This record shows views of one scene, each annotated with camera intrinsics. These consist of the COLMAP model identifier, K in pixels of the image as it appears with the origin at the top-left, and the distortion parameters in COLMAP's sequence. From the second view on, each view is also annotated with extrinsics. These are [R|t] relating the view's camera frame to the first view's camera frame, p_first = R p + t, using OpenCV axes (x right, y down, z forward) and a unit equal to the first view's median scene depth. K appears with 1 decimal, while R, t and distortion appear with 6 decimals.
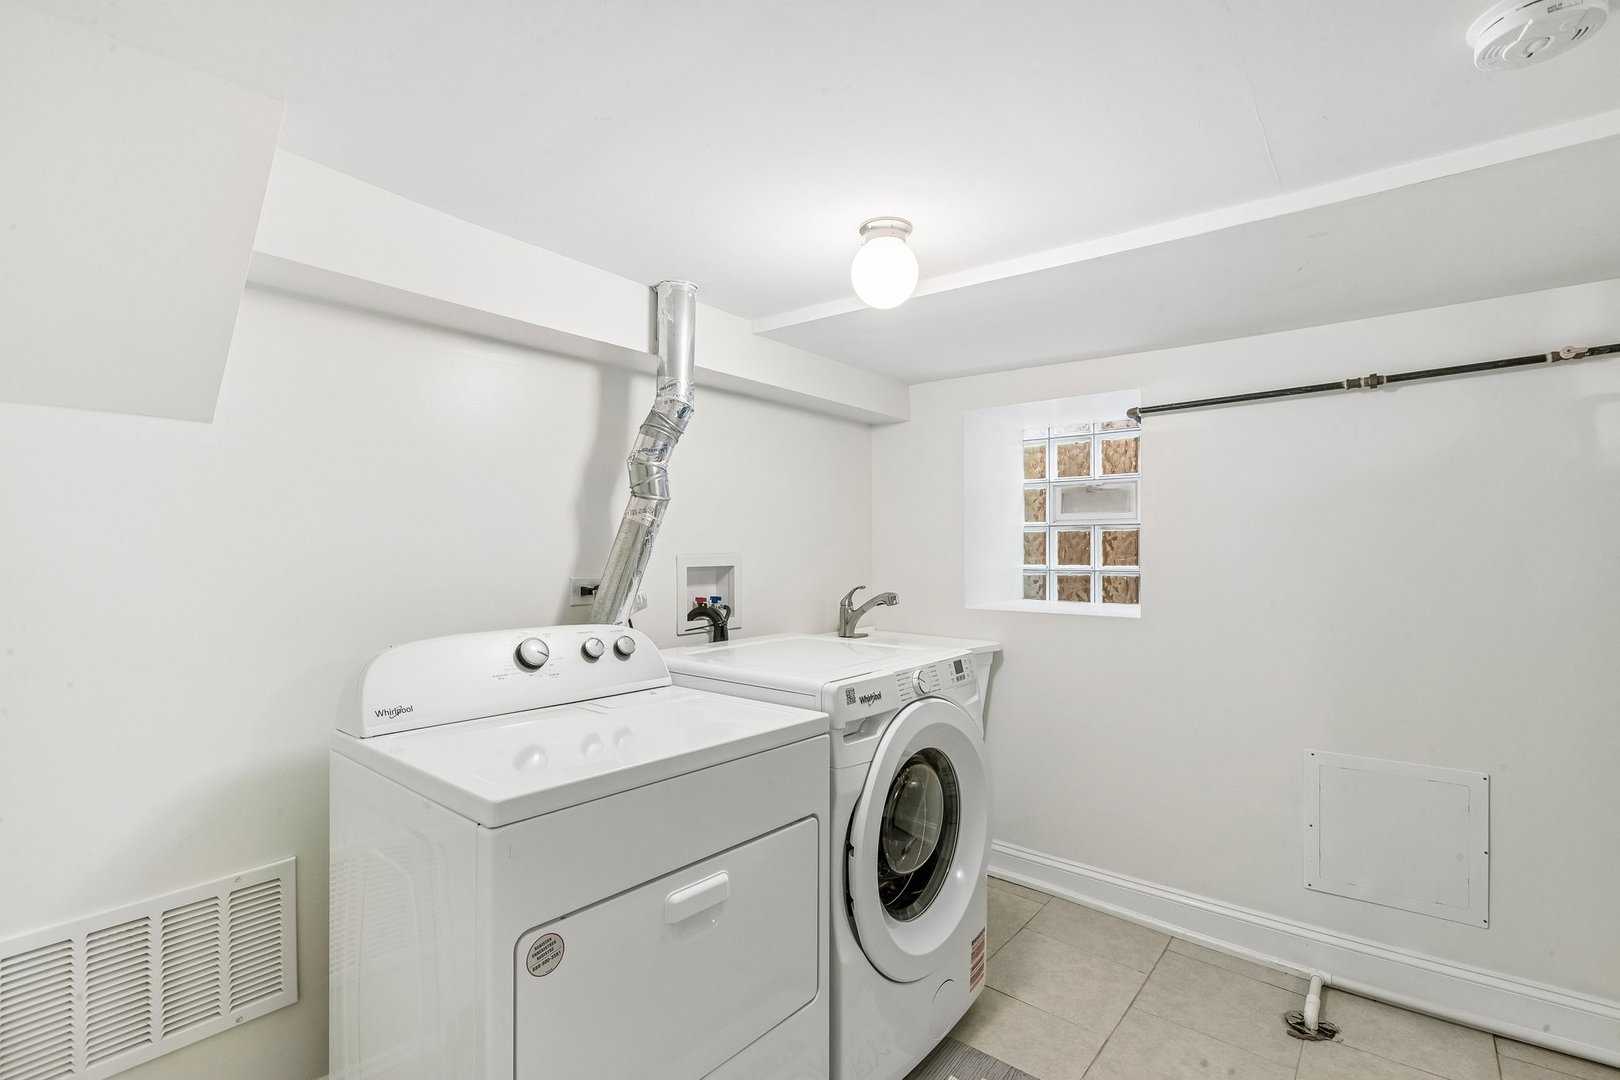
lens RADIAL K [[768.8, 0, 809.8], [0, 768.8, 543.3], [0, 0, 1]] dist [0.001615, 0.000037]
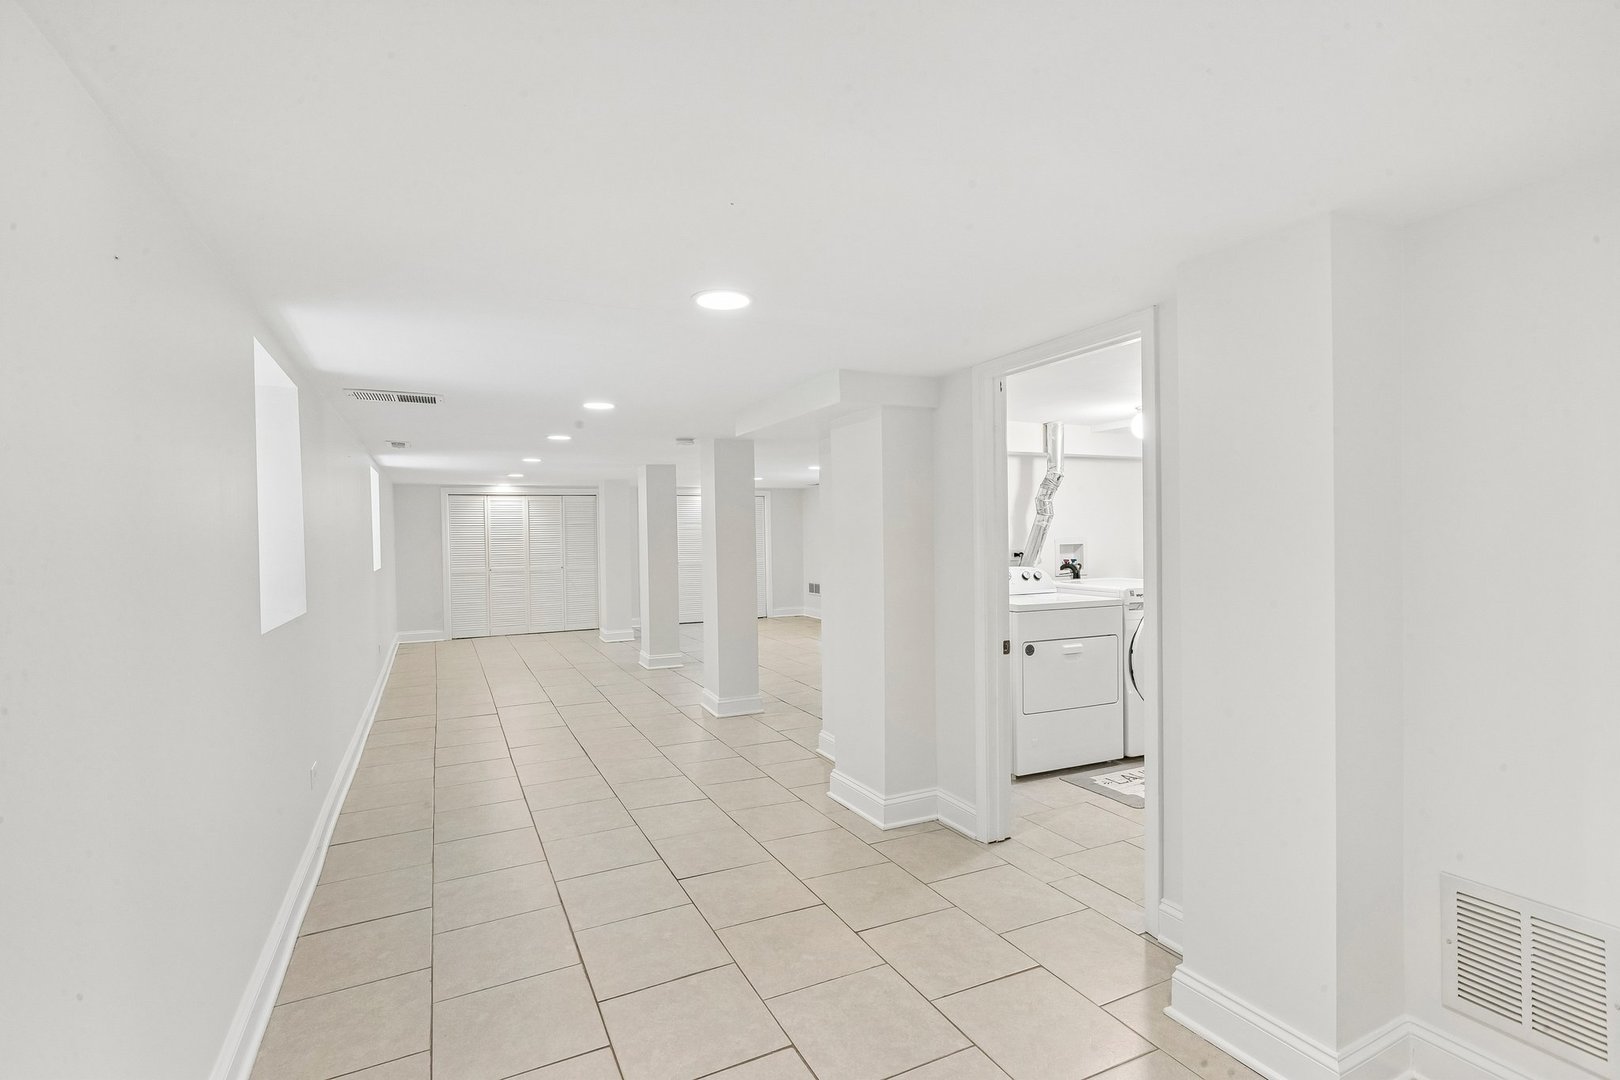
lens RADIAL K [[768.8, 0, 815.7], [0, 768.8, 537.3], [0, 0, 1]] dist [0.001615, 0.000037]
pose [[0.909042, -0.009485, -0.416597, 0.133170], [0.013511, 0.999886, 0.006717, -0.015788], [0.416485, -0.011735, 0.909067, -1.428796]]
